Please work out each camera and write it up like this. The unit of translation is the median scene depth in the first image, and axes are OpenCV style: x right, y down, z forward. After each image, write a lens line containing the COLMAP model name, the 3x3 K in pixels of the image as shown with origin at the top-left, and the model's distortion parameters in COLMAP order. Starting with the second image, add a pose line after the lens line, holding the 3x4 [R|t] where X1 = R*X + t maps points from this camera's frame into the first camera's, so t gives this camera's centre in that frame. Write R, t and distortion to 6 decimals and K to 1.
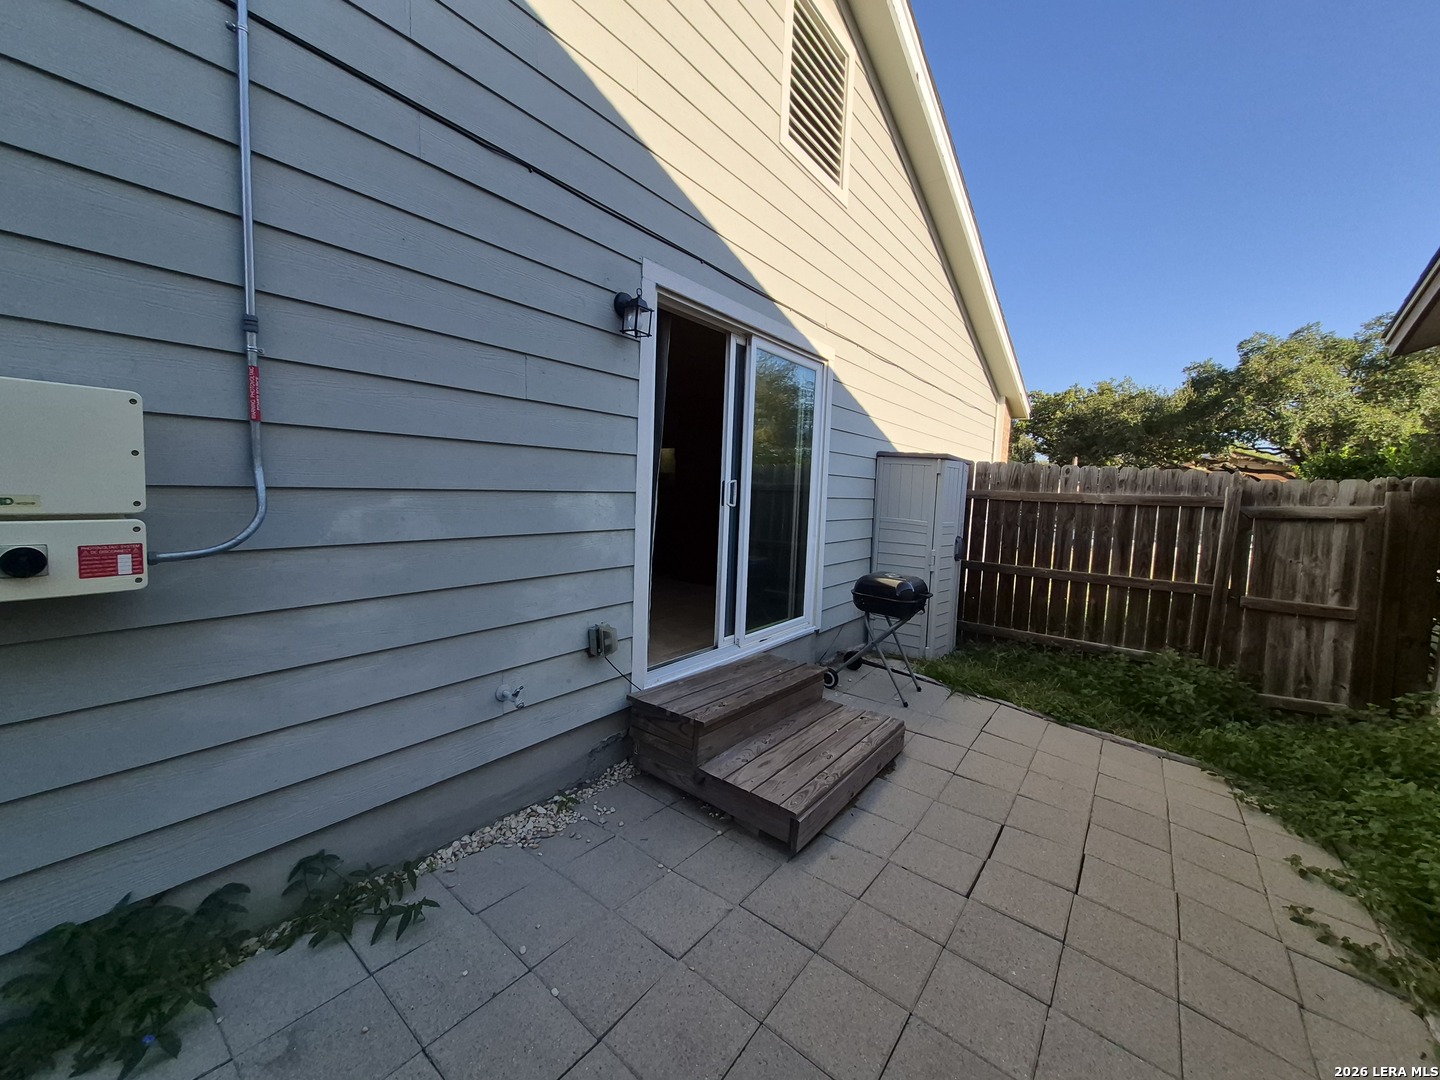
lens RADIAL K [[568.4, 0, 731.5], [0, 568.4, 533.2], [0, 0, 1]] dist [0.002534, -0.010971]
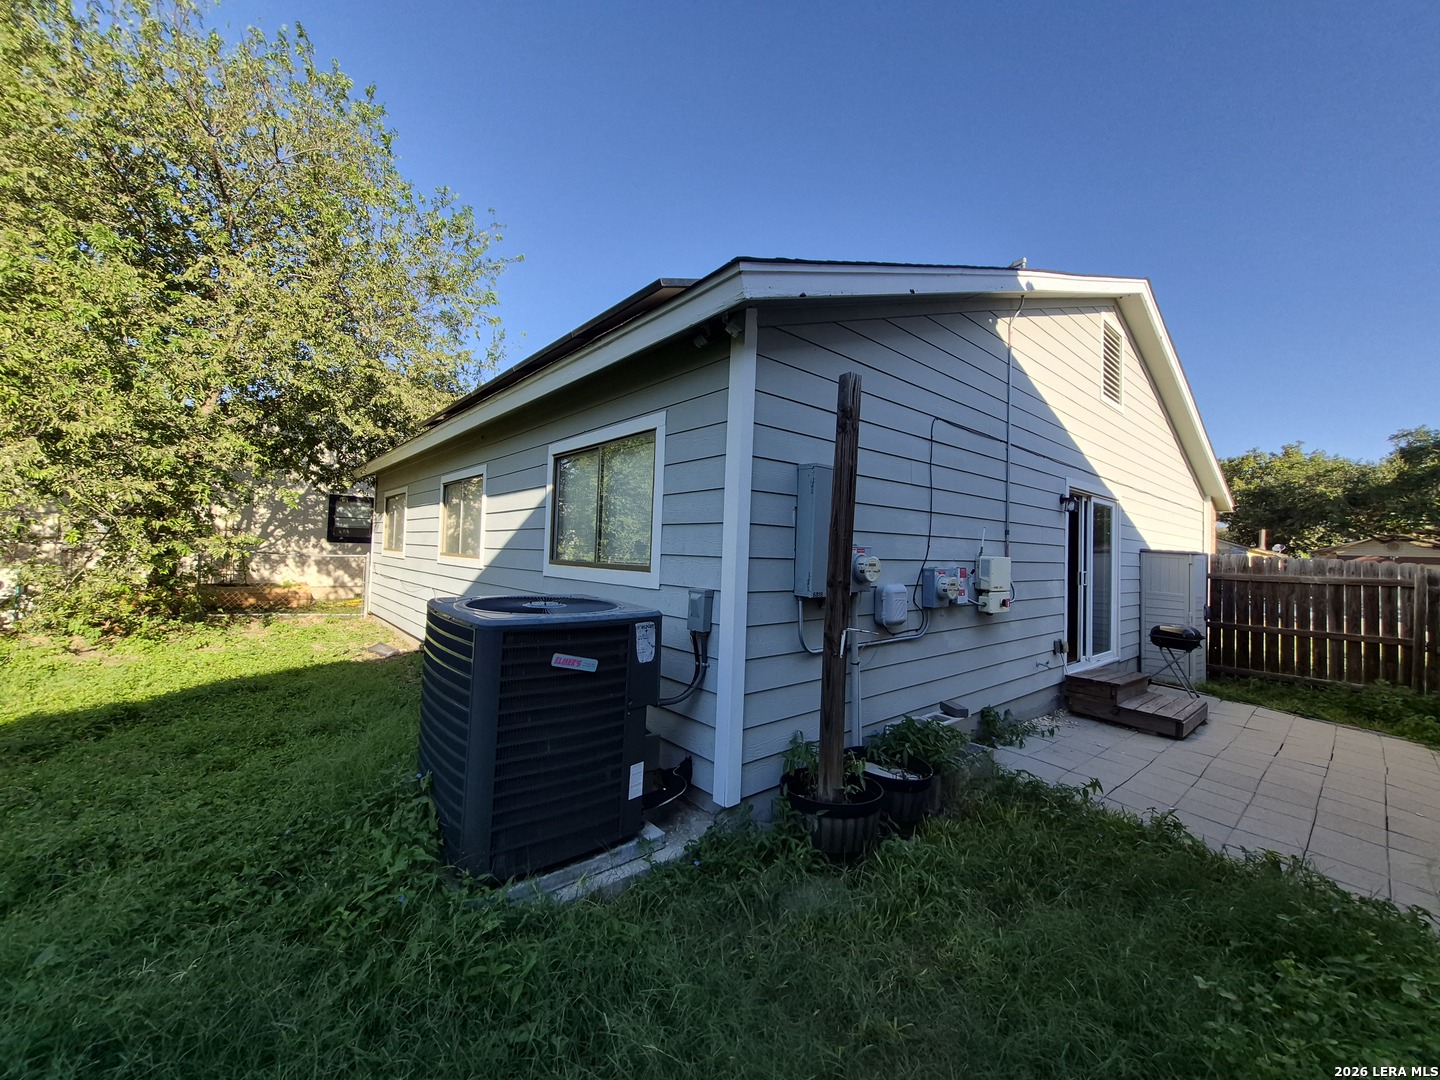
lens RADIAL K [[566.1, 0, 718.3], [0, 566.1, 529.8], [0, 0, 1]] dist [-0.001789, -0.000392]
pose [[0.975986, -0.013770, -0.217399, -0.561380], [-0.013930, 0.992012, -0.125373, 0.016302], [0.217389, 0.125390, 0.967998, -0.802597]]
